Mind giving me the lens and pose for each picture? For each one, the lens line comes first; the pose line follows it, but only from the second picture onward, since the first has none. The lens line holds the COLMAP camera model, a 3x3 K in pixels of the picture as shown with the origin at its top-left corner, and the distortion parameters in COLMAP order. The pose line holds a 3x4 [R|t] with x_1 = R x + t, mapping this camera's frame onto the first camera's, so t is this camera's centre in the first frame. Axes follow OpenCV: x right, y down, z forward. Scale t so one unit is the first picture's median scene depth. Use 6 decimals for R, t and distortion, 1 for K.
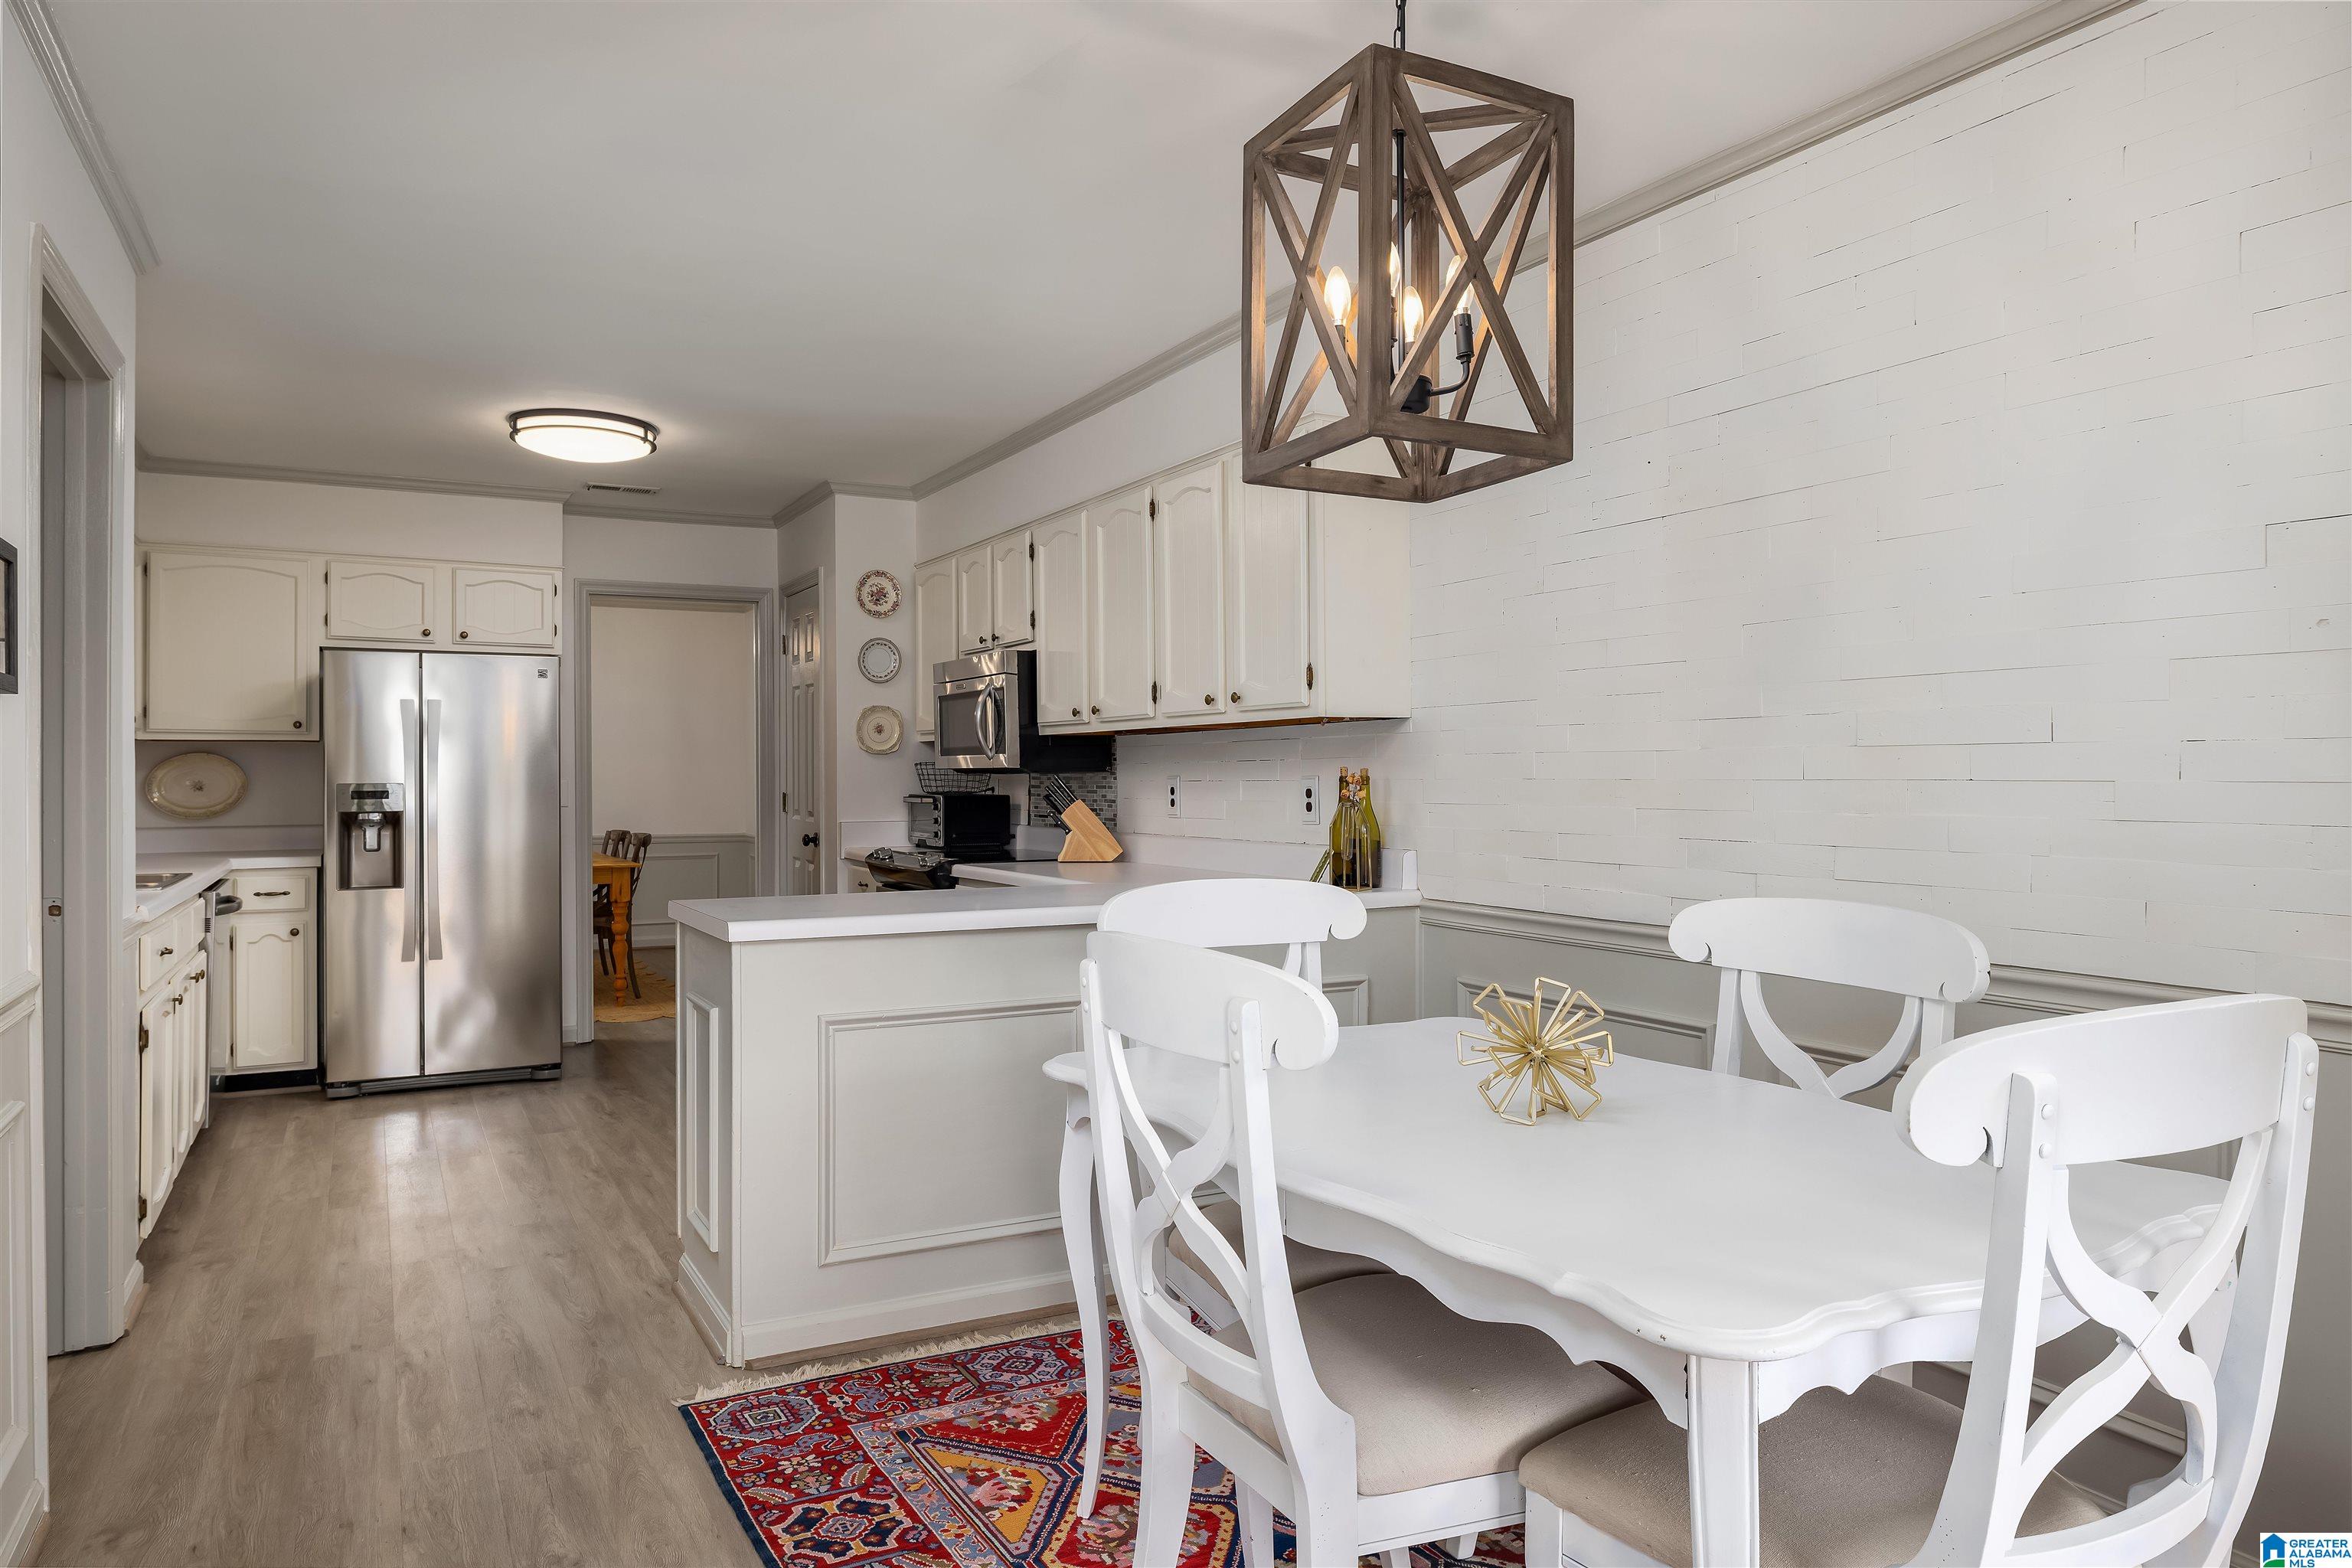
lens RADIAL K [[1527.8, 0, 1173.9], [0, 1527.8, 781.4], [0, 0, 1]] dist [-0.000344, -0.000176]
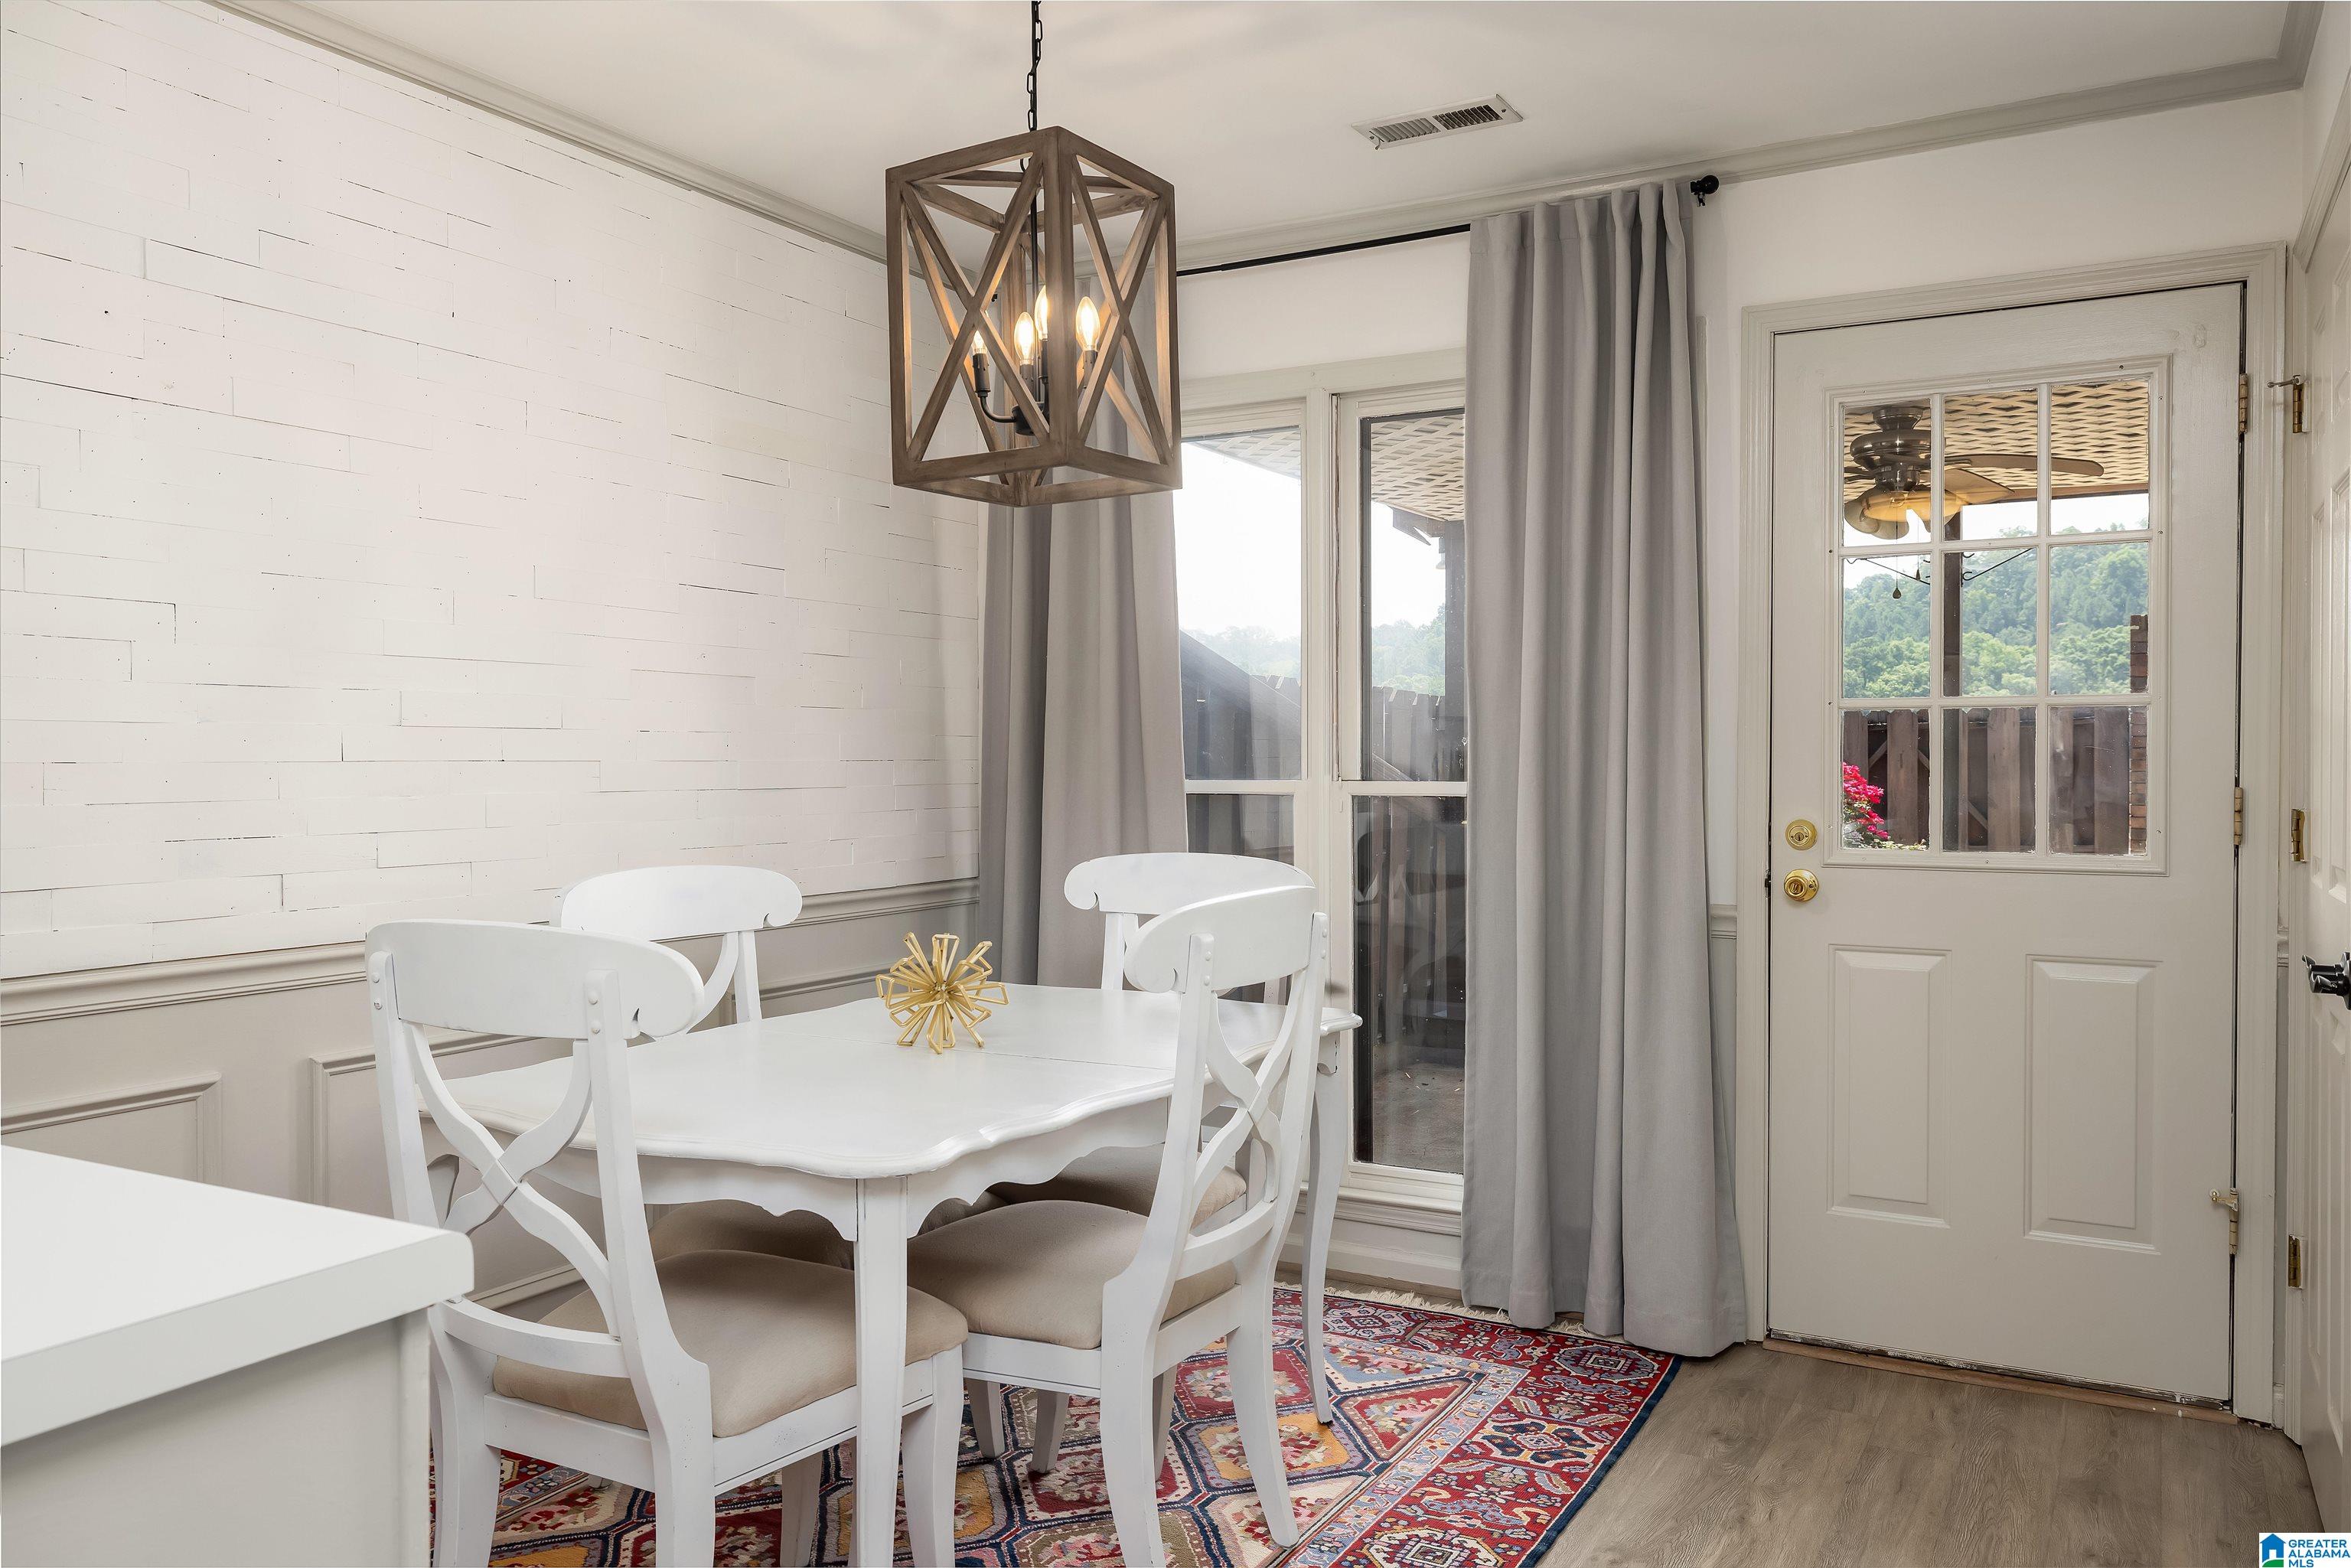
lens RADIAL K [[1749.4, 0, 1174.5], [0, 1749.4, 781.5], [0, 0, 1]] dist [0.001080, 0.000046]
pose [[-0.531199, -0.005325, 0.847230, -1.082833], [-0.000079, 0.999981, 0.006236, 0.013198], [-0.847247, 0.003246, -0.531190, 1.802869]]
